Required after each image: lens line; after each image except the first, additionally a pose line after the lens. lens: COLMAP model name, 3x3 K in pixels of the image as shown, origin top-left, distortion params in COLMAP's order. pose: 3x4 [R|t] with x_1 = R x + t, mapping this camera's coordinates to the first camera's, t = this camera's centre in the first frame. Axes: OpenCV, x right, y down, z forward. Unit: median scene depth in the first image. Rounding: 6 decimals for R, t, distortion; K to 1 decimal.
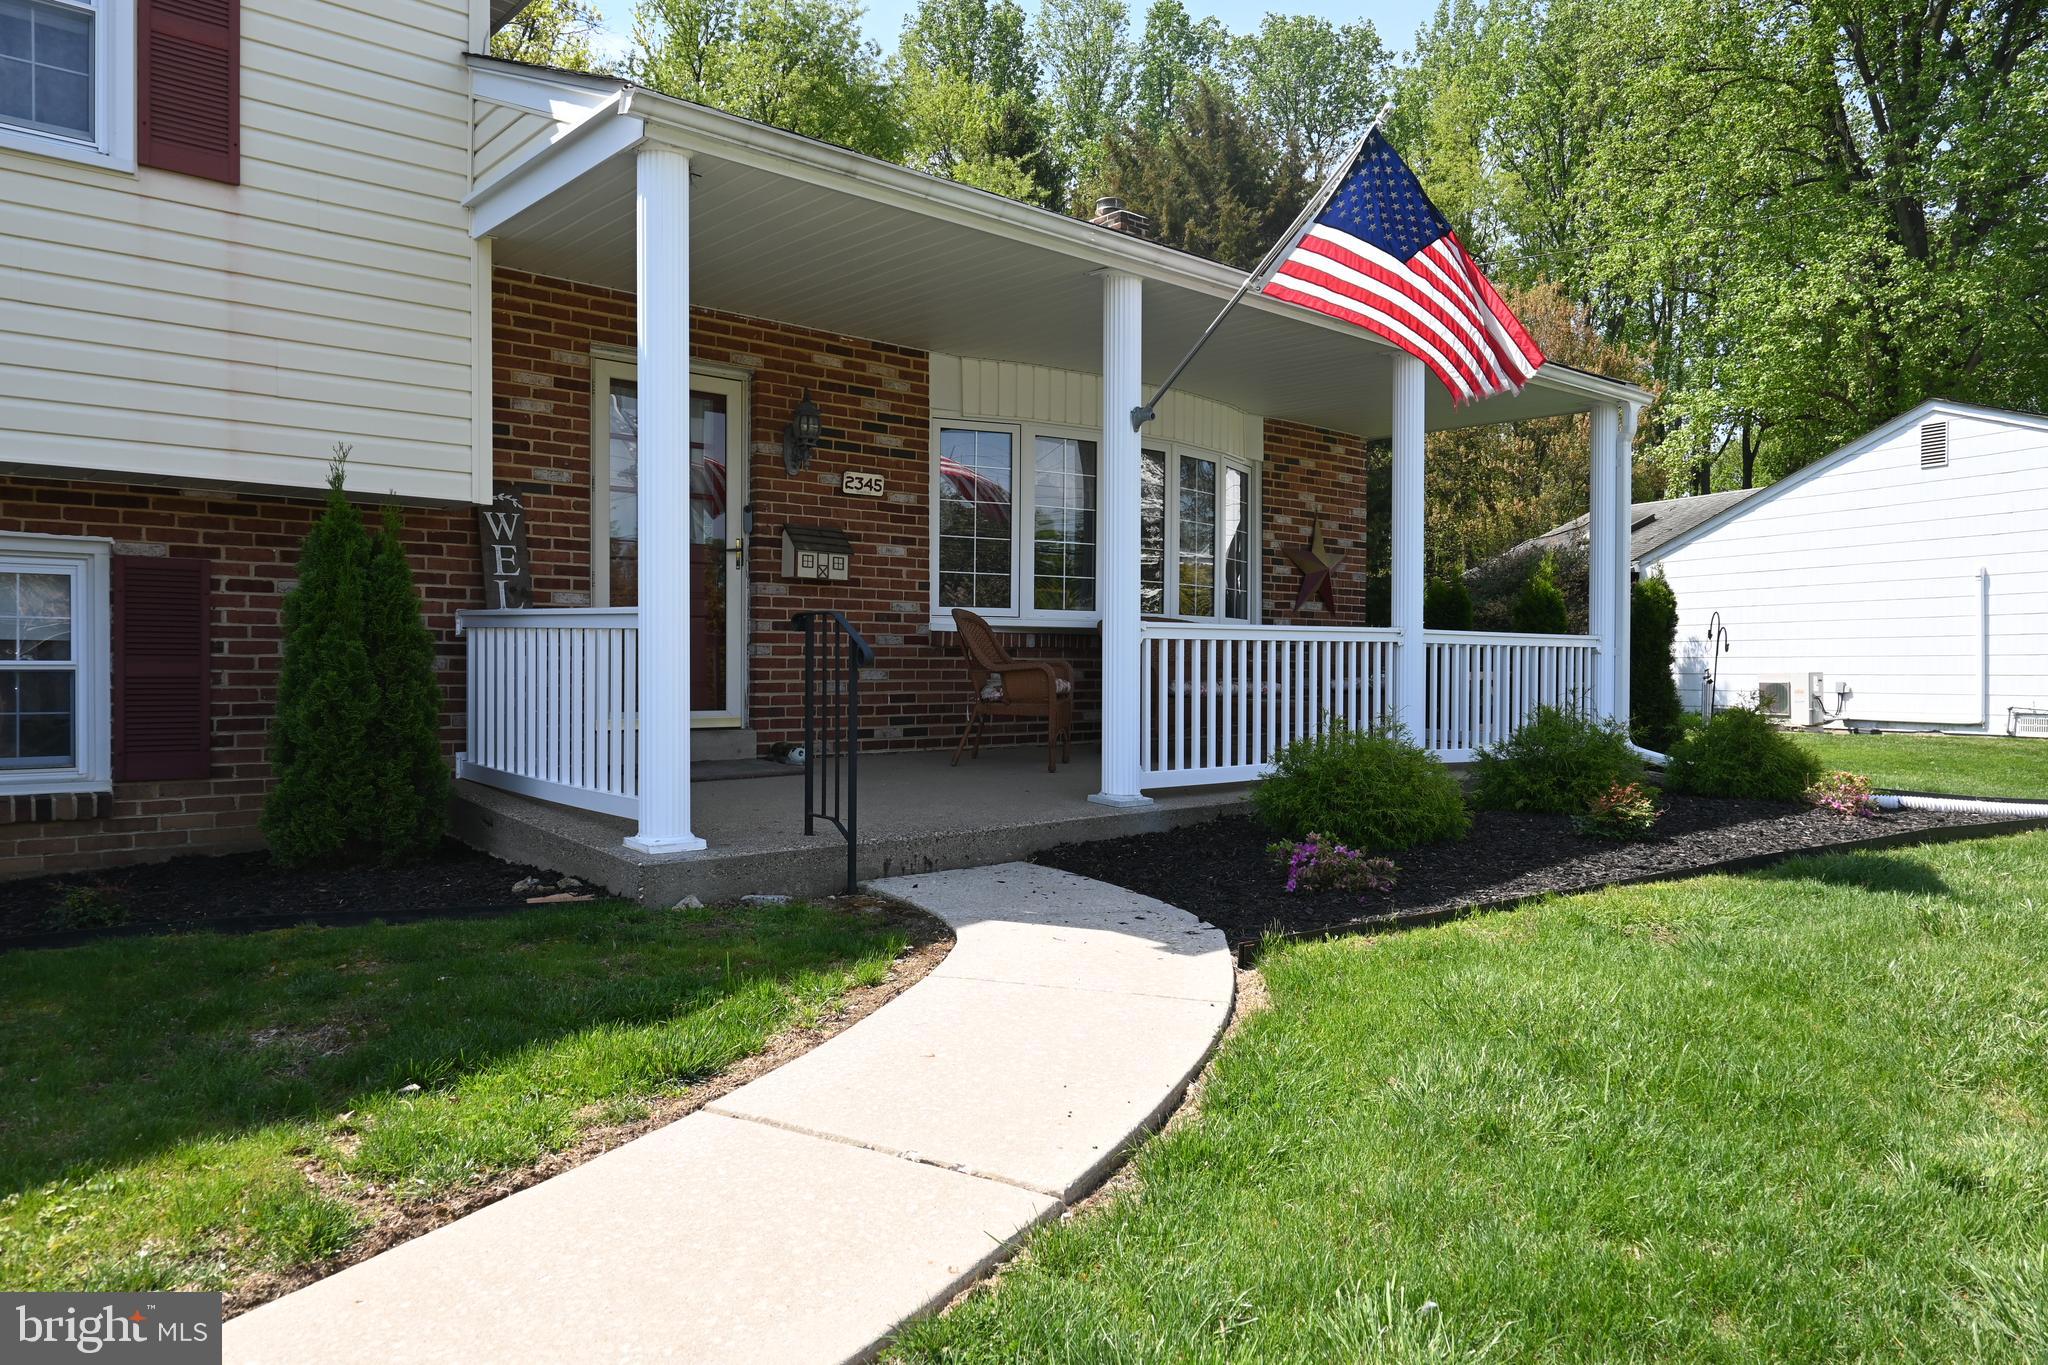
lens RADIAL K [[1381.6, 0, 1021.0], [0, 1381.6, 681.5], [0, 0, 1]] dist [-0.010413, -0.000613]
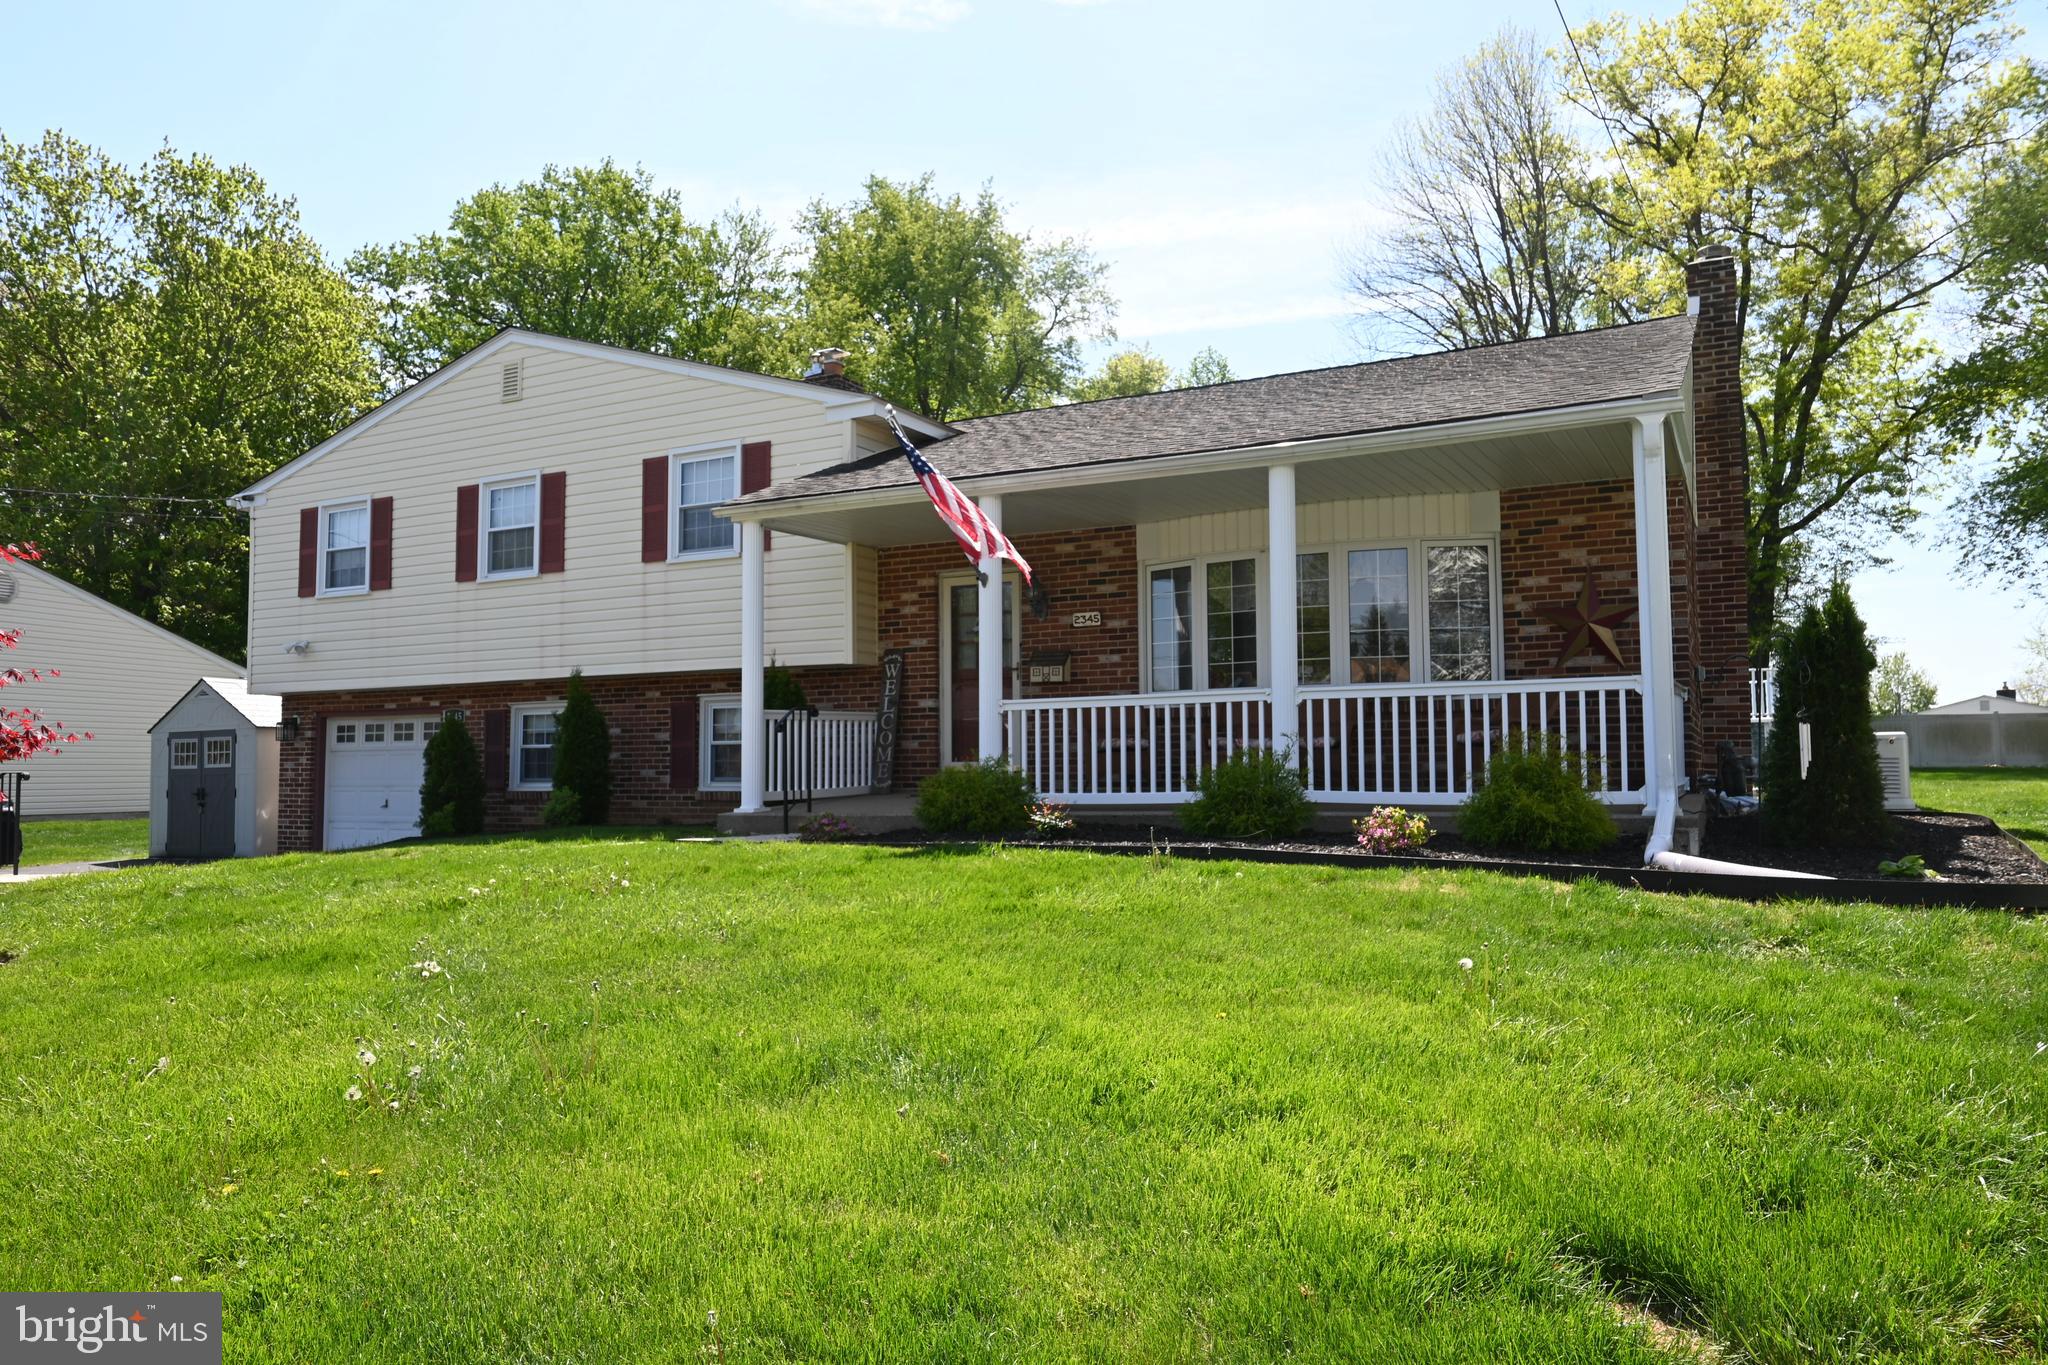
lens RADIAL K [[1405.1, 0, 1024.3], [0, 1405.1, 683.1], [0, 0, 1]] dist [-0.002732, 0.001507]
pose [[0.362881, -0.066134, -0.929486, 1.381640], [-0.000170, 0.997474, -0.071037, 0.046437], [0.931835, 0.025936, 0.361953, 0.352588]]
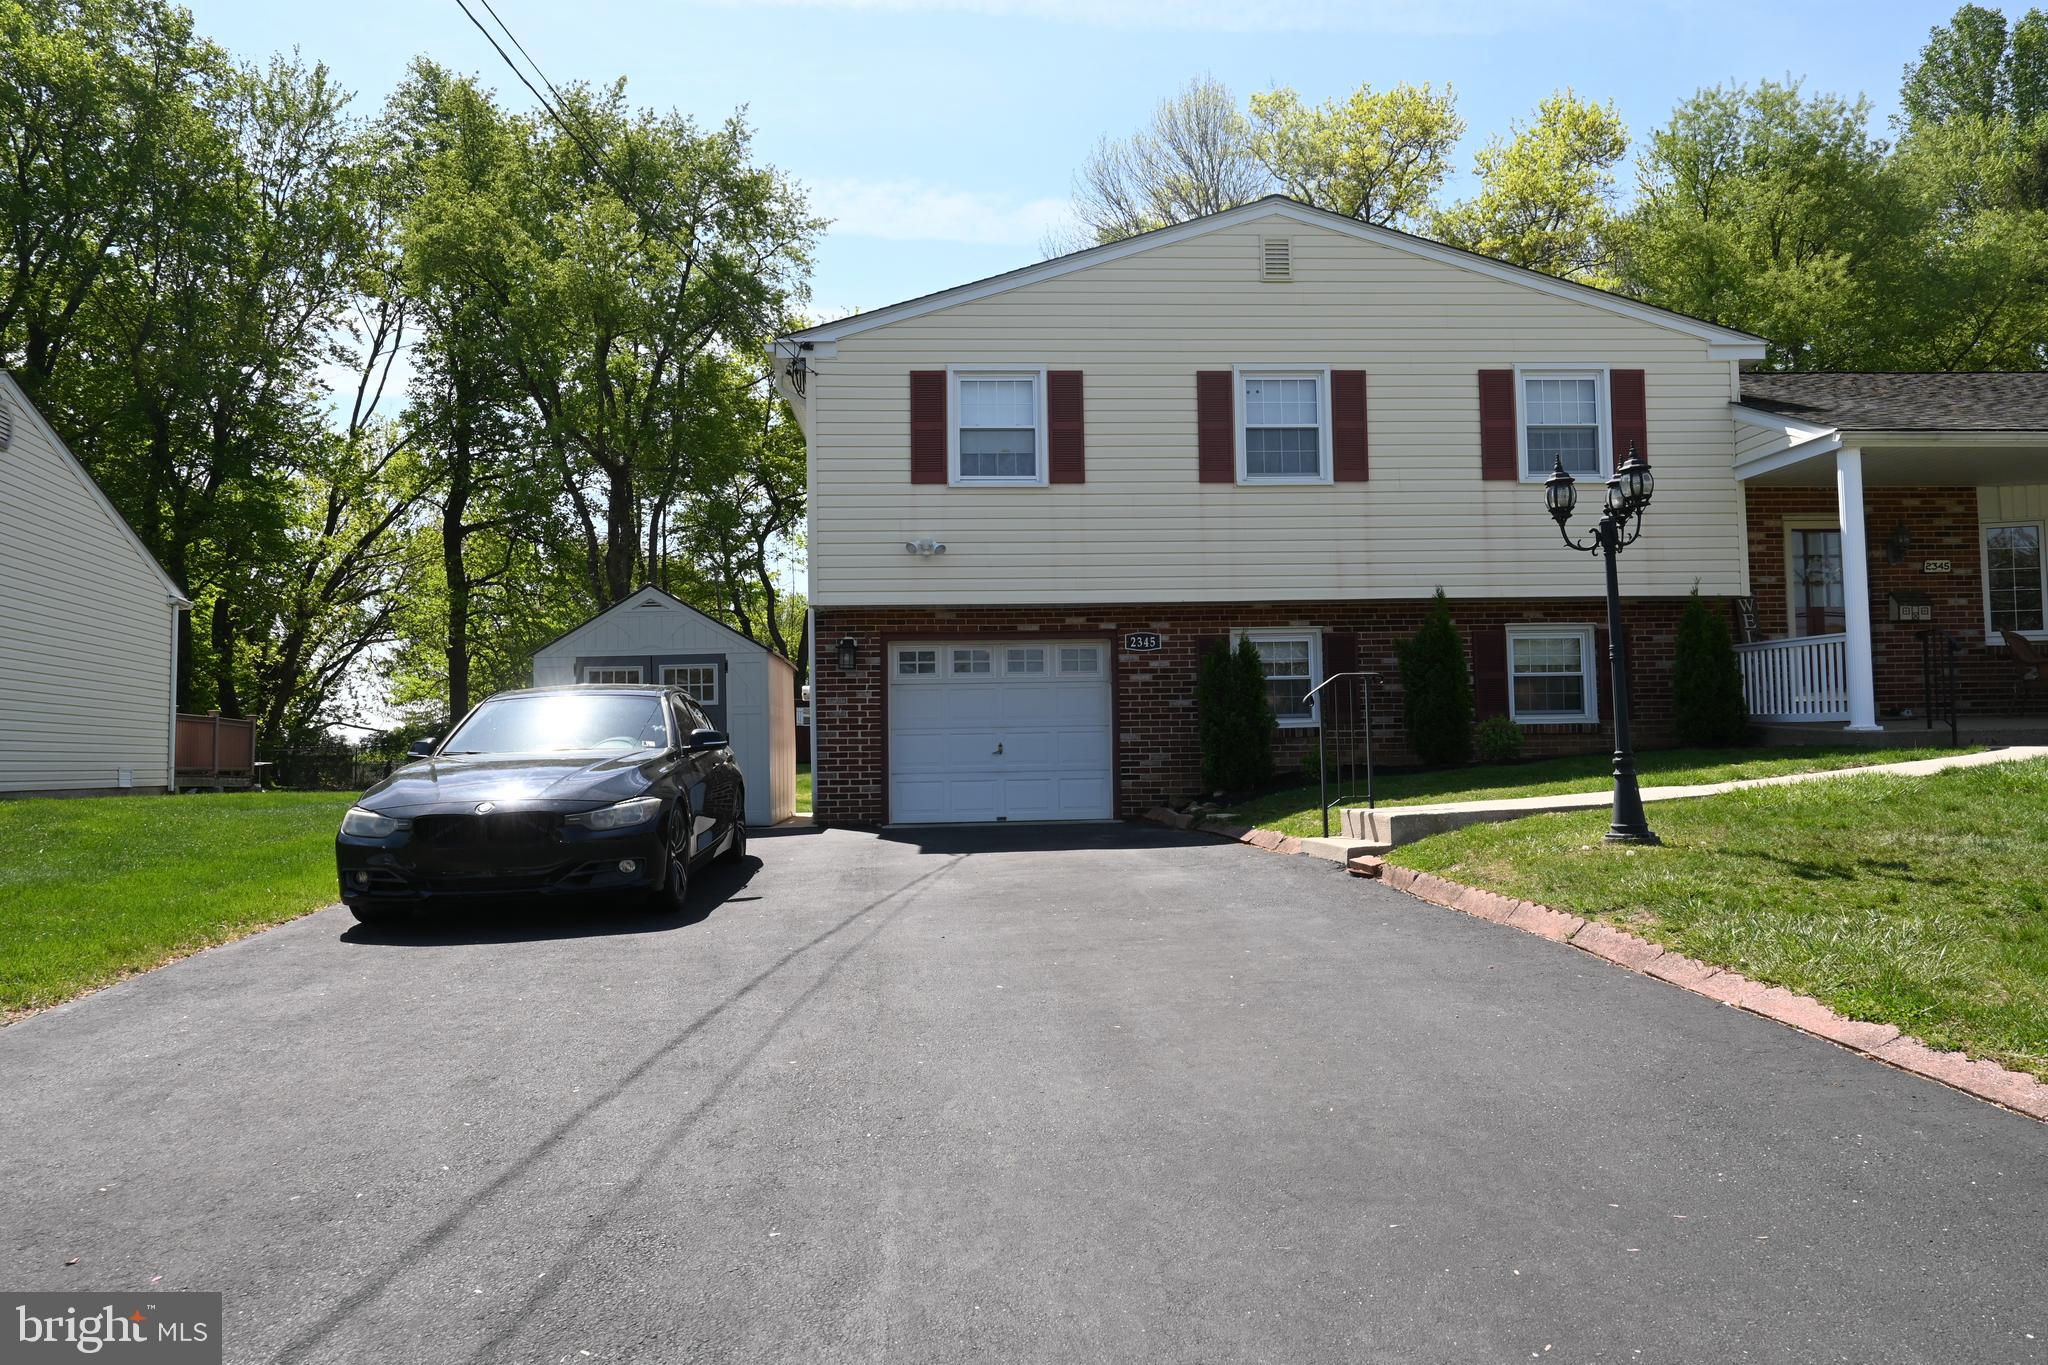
lens RADIAL K [[1405.1, 0, 1024.6], [0, 1405.1, 685.3], [0, 0, 1]] dist [-0.002732, 0.001507]
pose [[0.790703, -0.051328, -0.610044, 0.054958], [0.014872, 0.997795, -0.064676, 0.115140], [0.612019, 0.042067, 0.789724, -1.192207]]
